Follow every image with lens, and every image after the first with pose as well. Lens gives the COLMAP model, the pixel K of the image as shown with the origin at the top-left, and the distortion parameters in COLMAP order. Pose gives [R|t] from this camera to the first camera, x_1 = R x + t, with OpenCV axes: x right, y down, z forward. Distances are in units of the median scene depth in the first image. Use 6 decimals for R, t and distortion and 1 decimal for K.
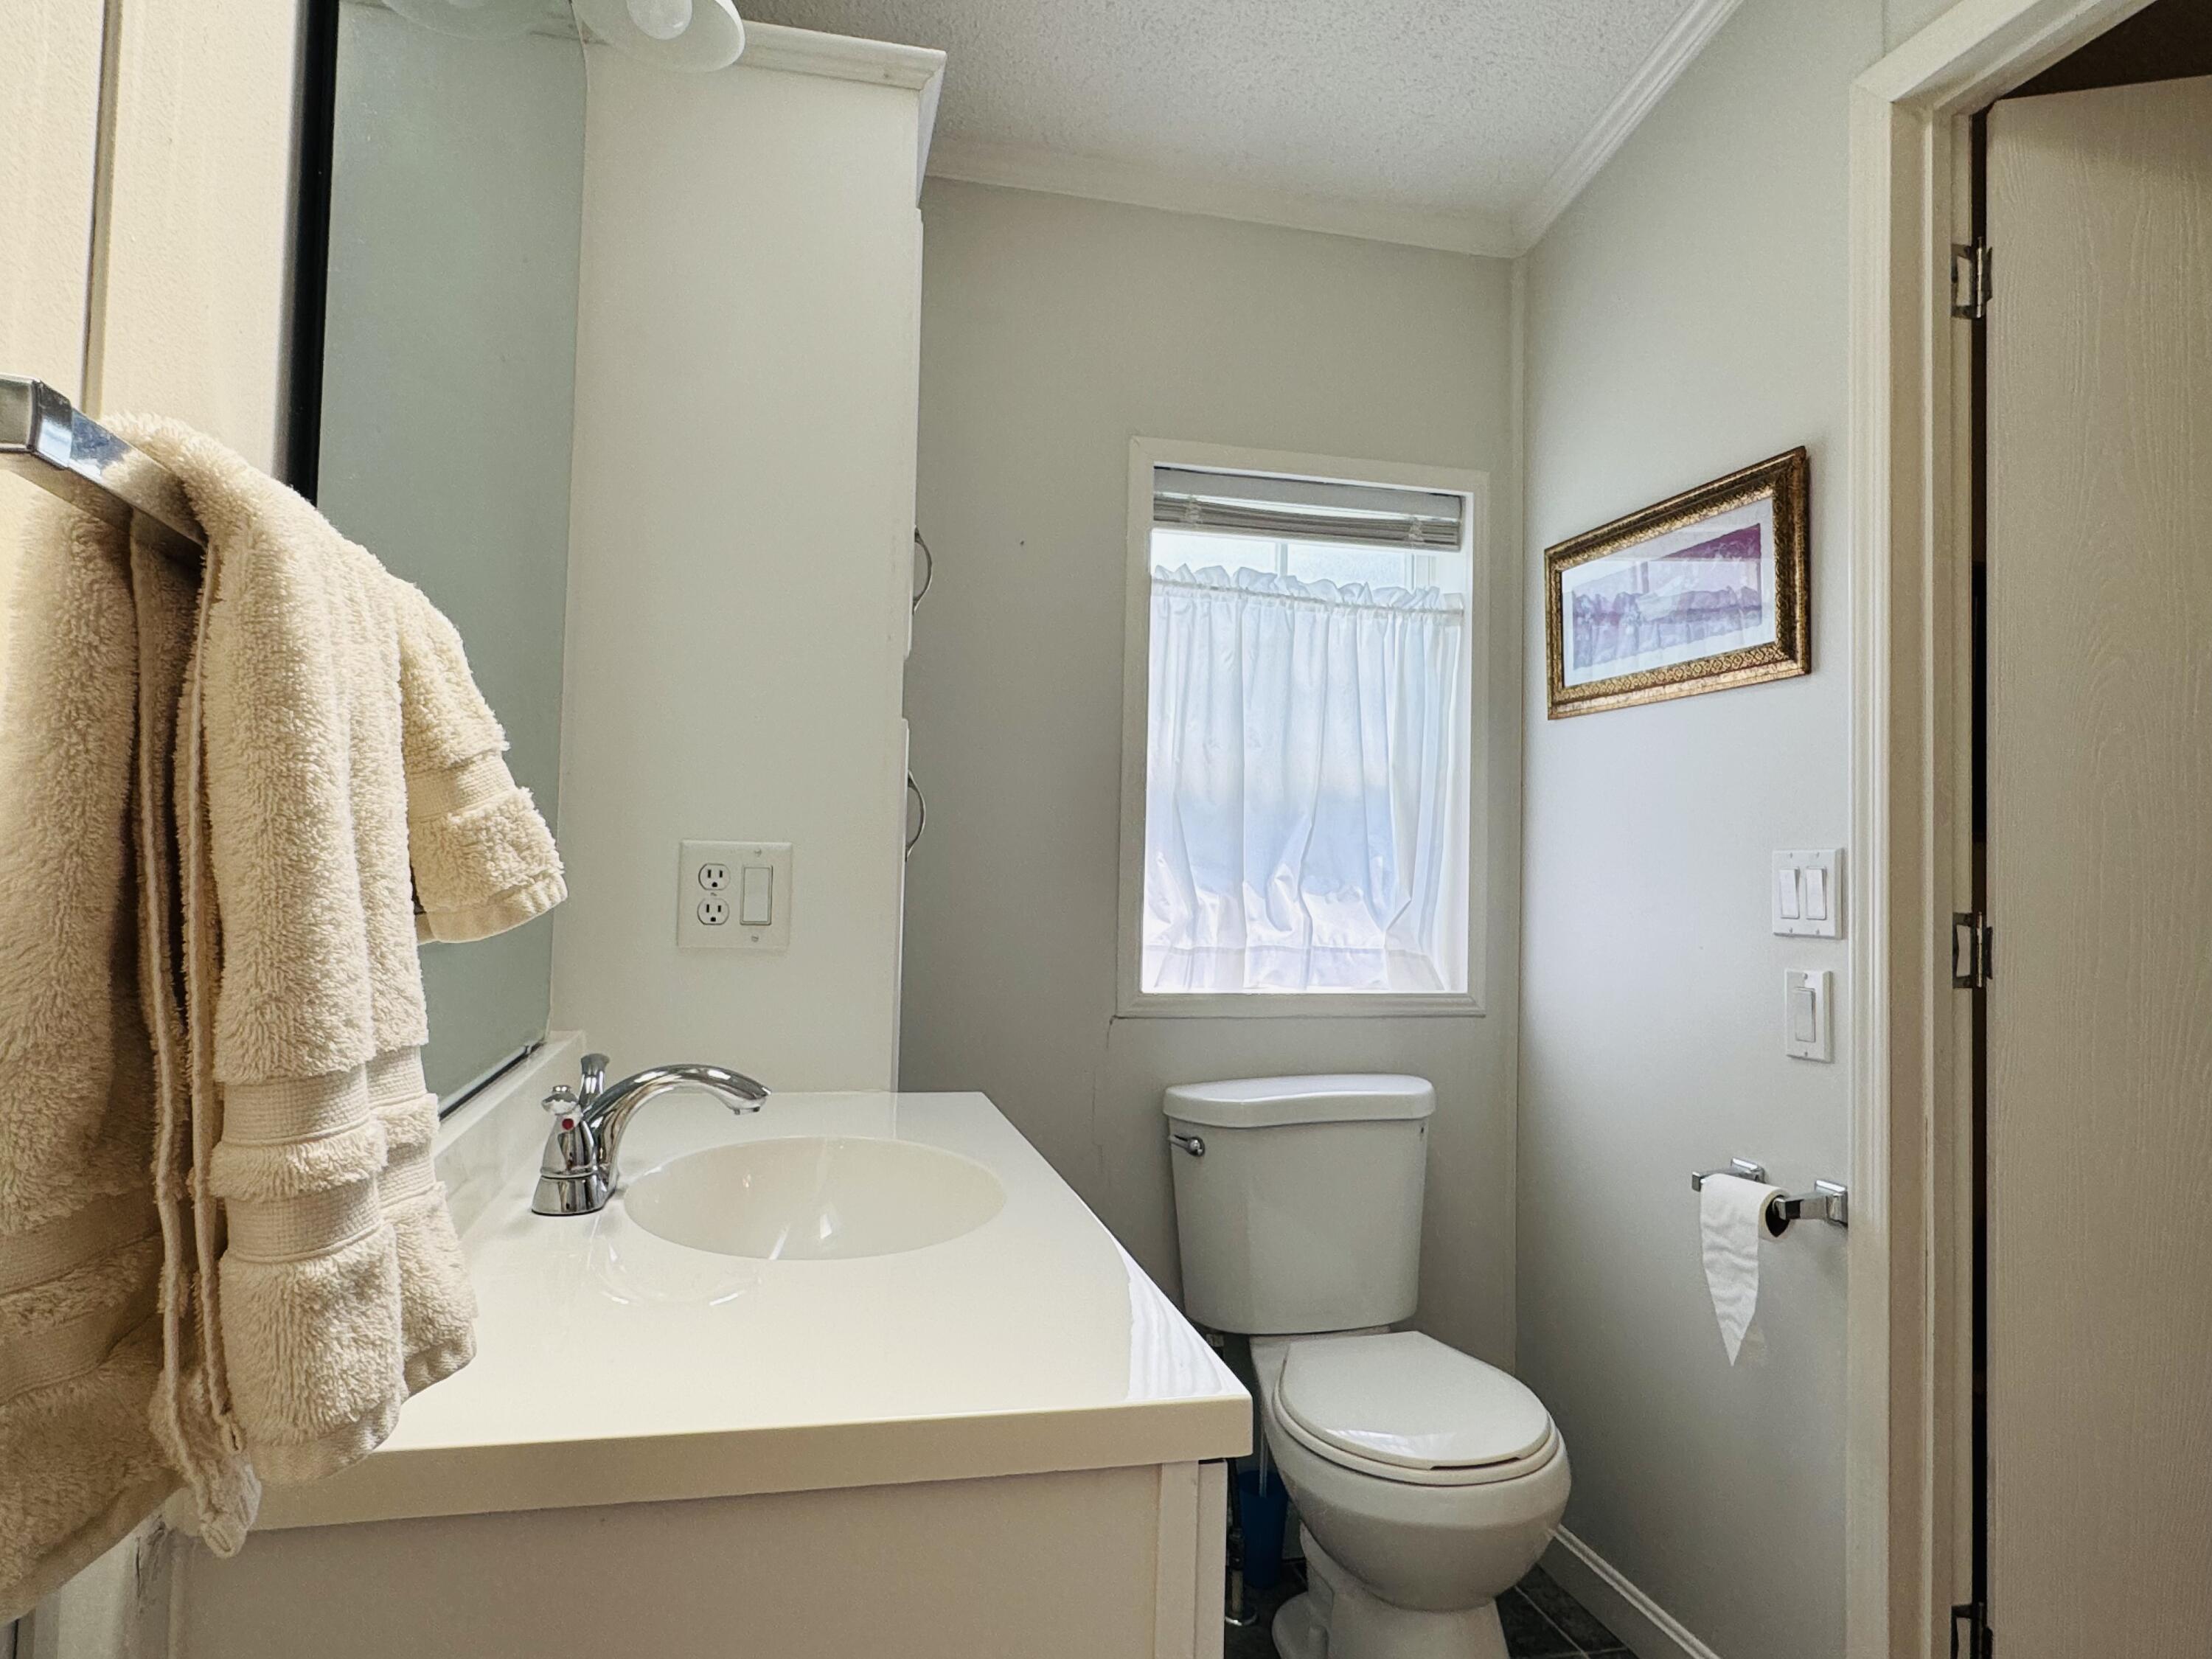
lens RADIAL K [[1343.0, 0, 1097.6], [0, 1343.0, 834.0], [0, 0, 1]] dist [-0.000816, -0.002155]
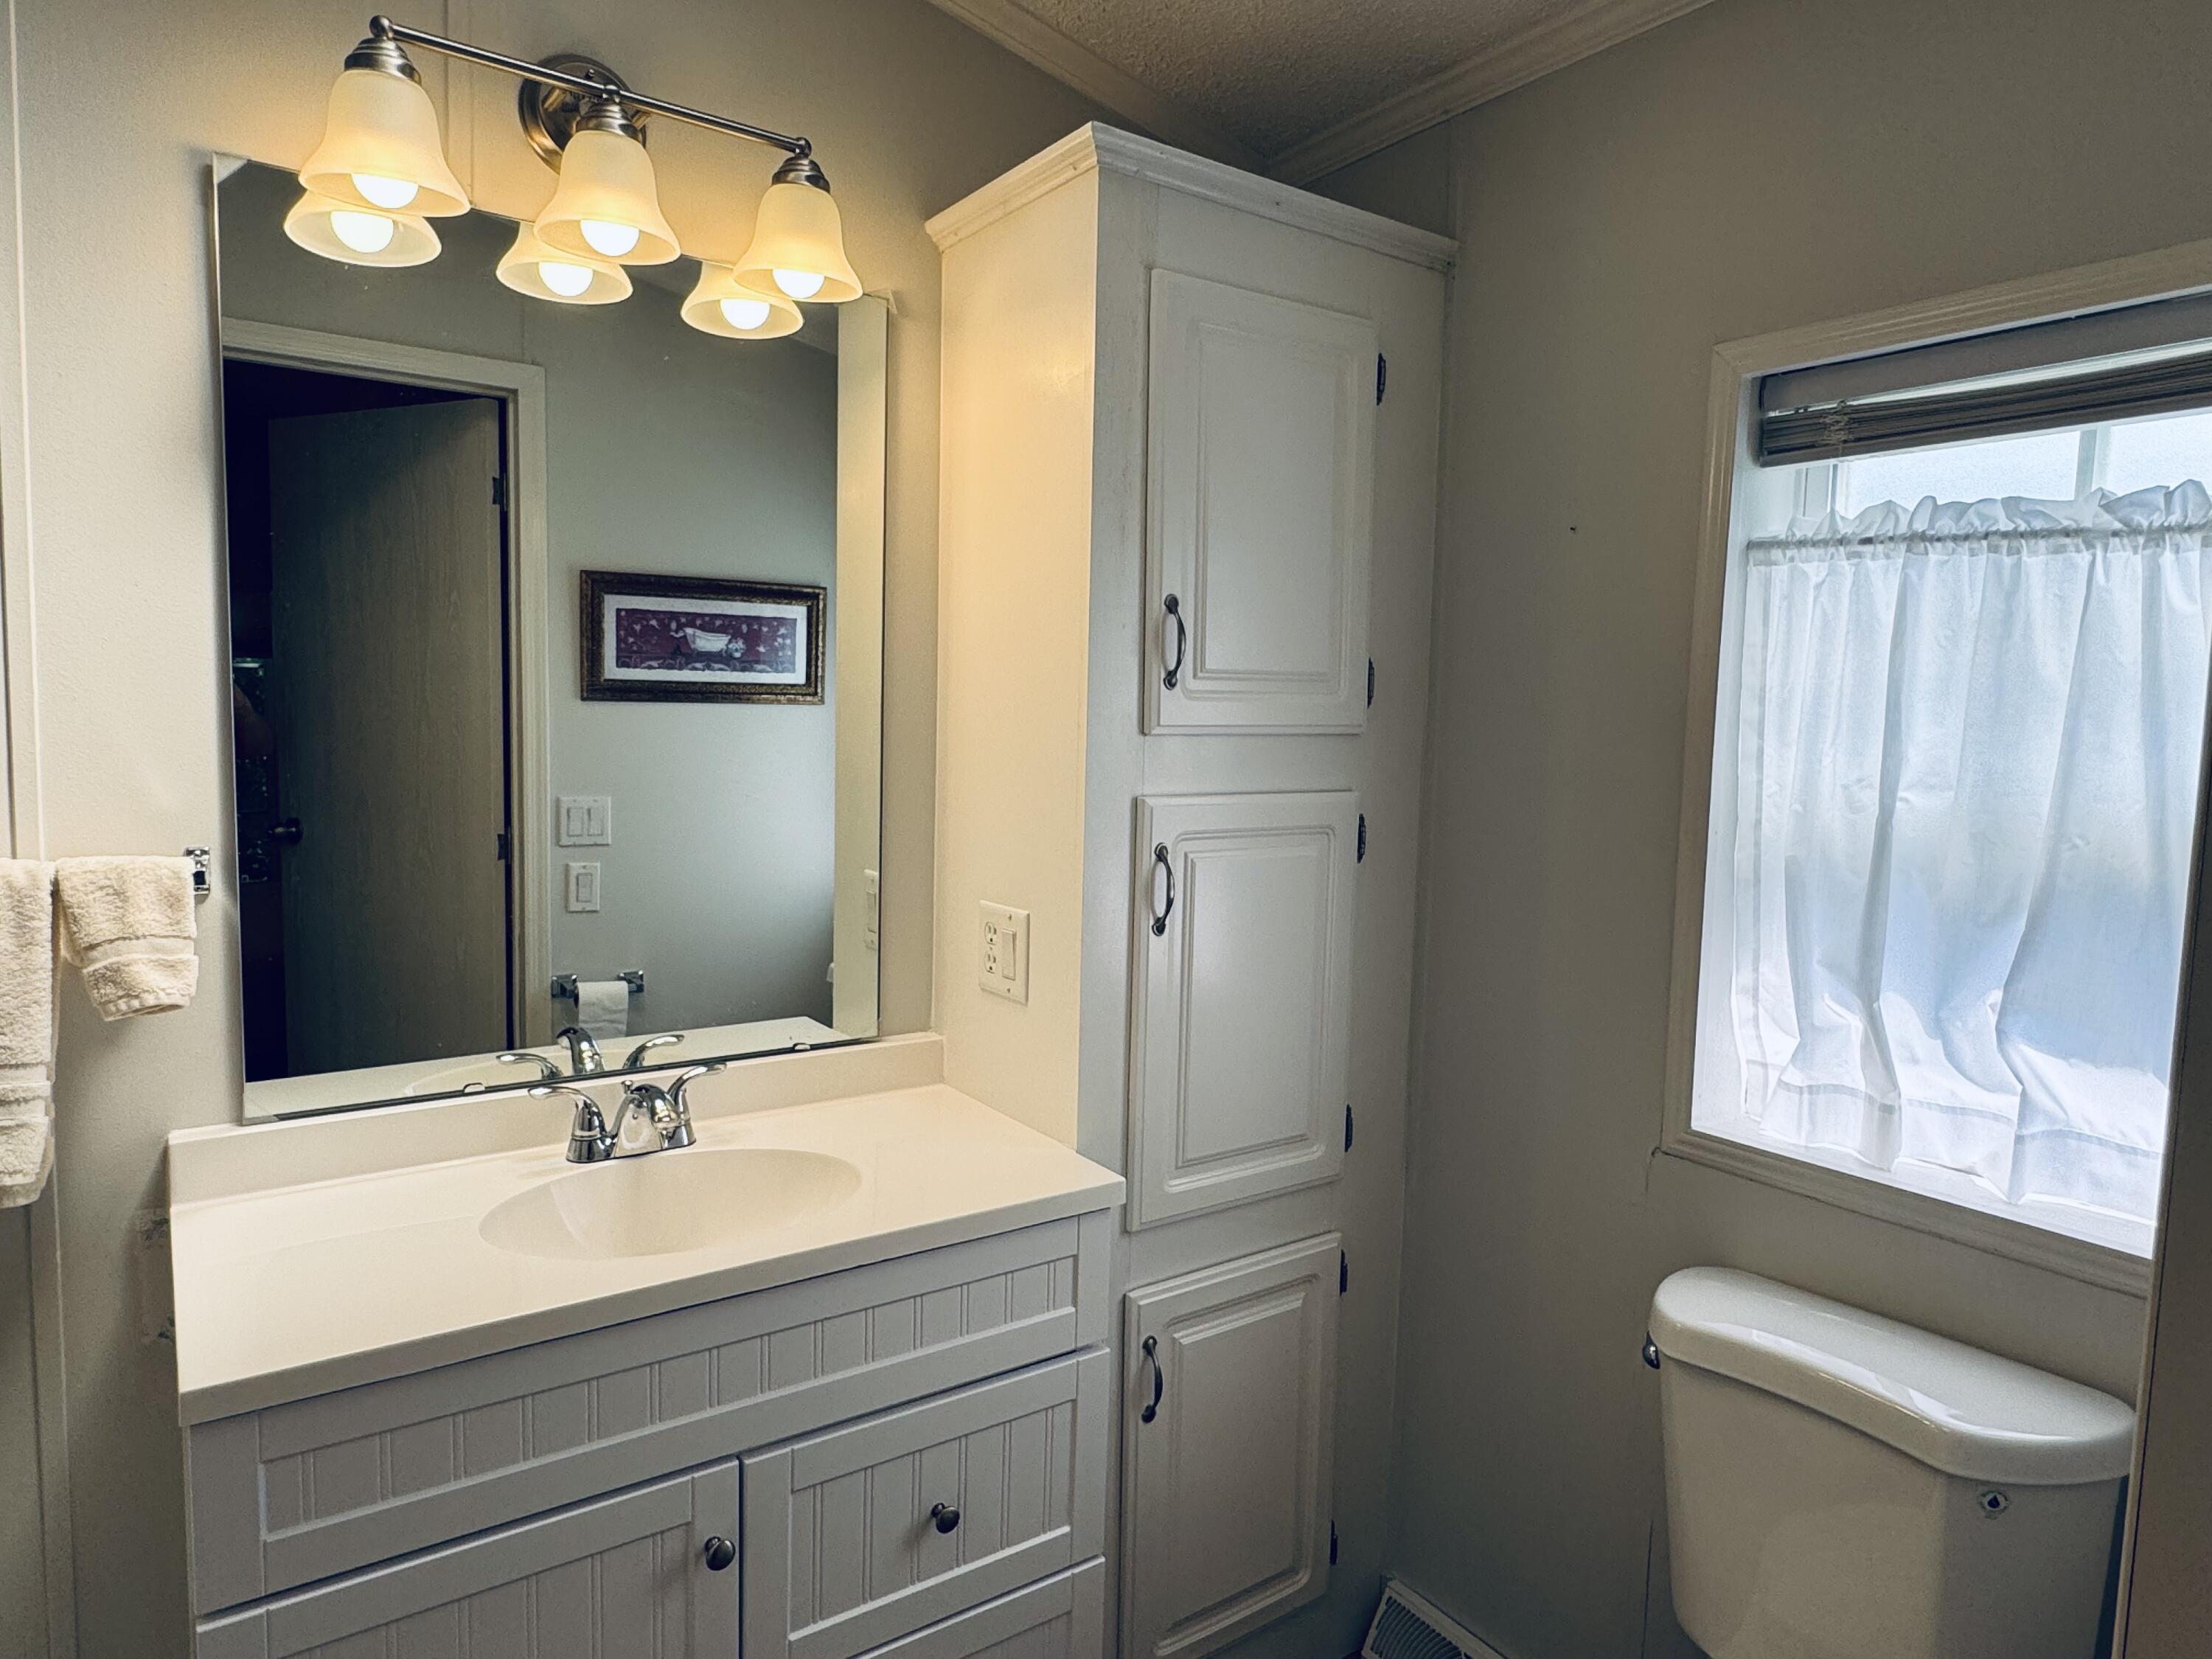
lens RADIAL K [[1343.0, 0, 1099.7], [0, 1343.0, 820.6], [0, 0, 1]] dist [-0.000816, -0.002155]
pose [[0.377777, 0.062750, -0.923768, 0.558353], [0.010189, 0.997359, 0.071916, -0.100430], [0.925841, -0.036580, 0.376140, 0.417419]]
